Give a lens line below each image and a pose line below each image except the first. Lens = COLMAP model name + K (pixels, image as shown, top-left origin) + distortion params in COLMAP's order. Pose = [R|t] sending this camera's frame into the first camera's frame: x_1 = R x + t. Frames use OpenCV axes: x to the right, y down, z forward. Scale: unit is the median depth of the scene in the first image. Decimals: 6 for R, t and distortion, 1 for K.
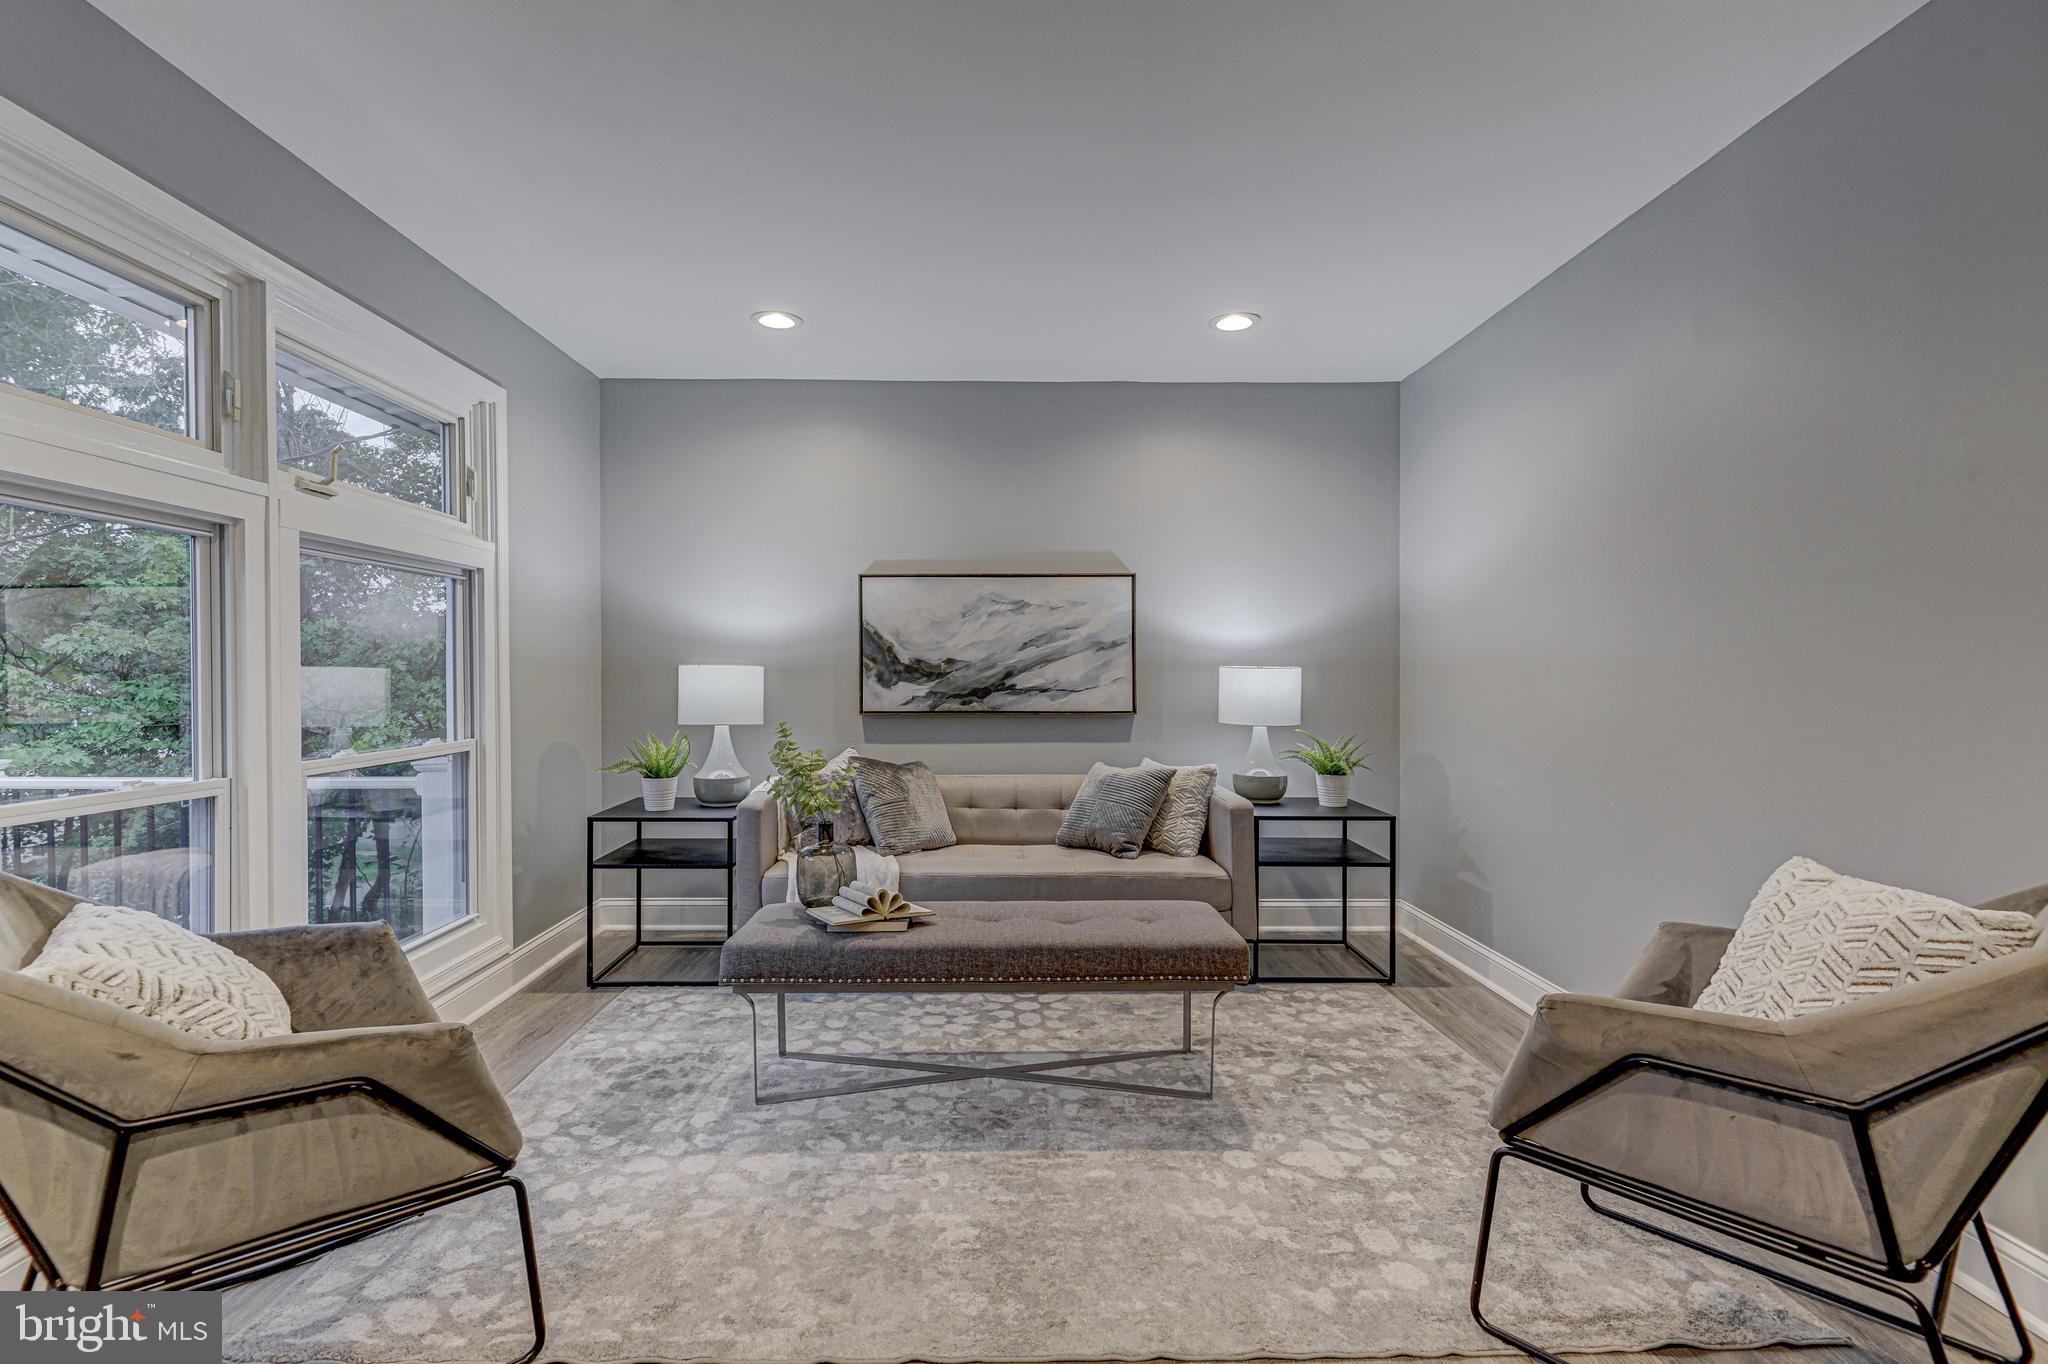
lens RADIAL K [[936.2, 0, 996.4], [0, 936.2, 673.2], [0, 0, 1]] dist [0.007113, -0.010278]
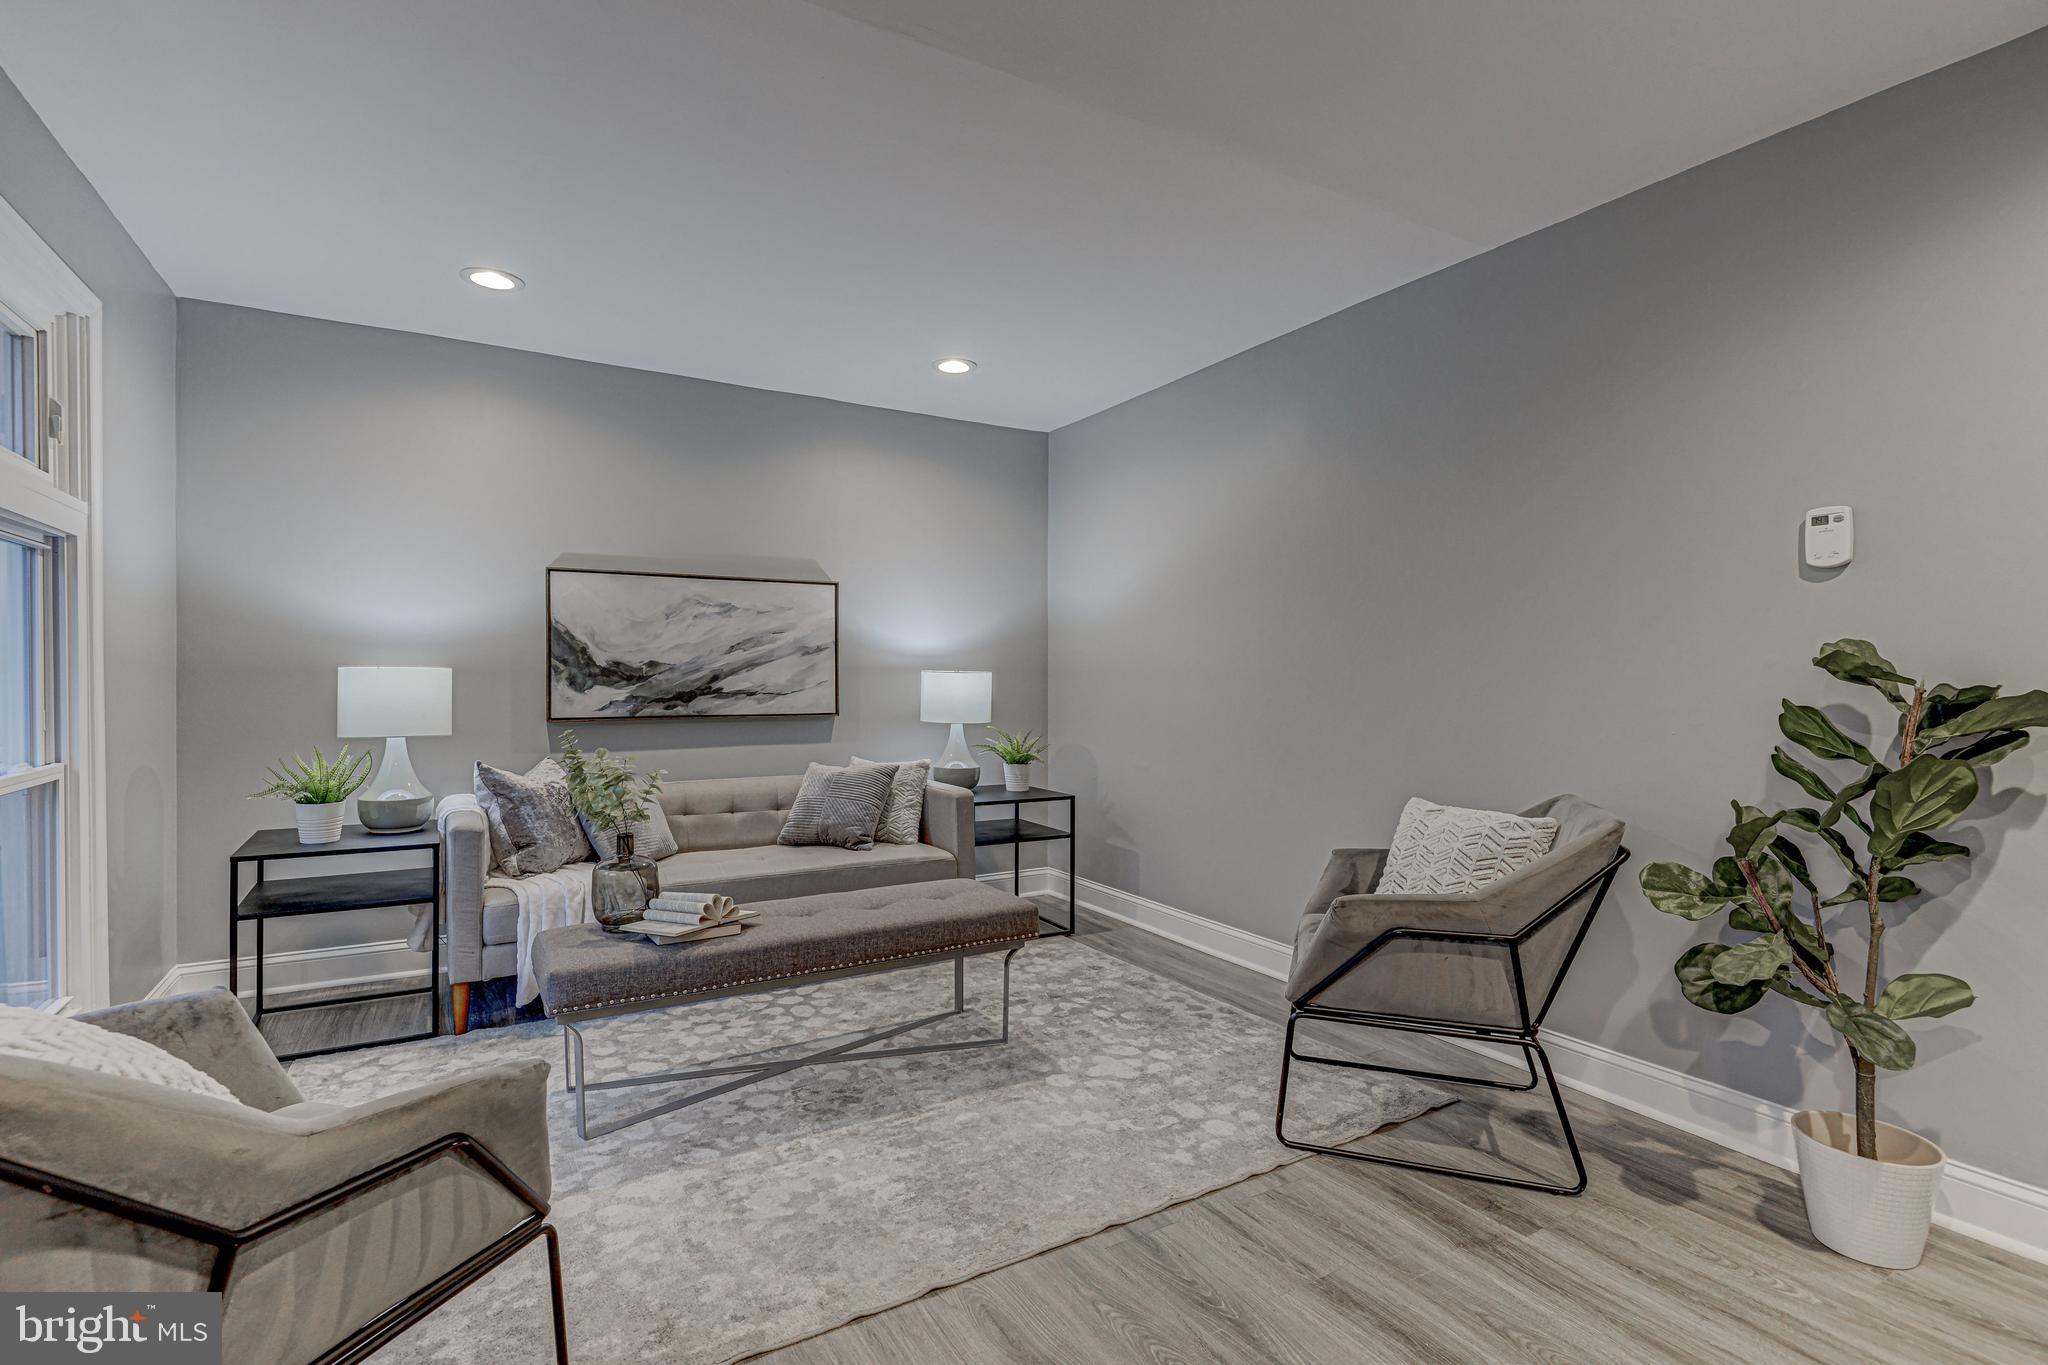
lens RADIAL K [[936.2, 0, 996.4], [0, 936.2, 673.7], [0, 0, 1]] dist [0.007113, -0.010278]
pose [[0.874432, 0.003512, 0.485135, -0.265512], [-0.002311, 0.999993, -0.003073, -0.000866], [-0.485143, 0.001566, 0.874434, -0.009985]]
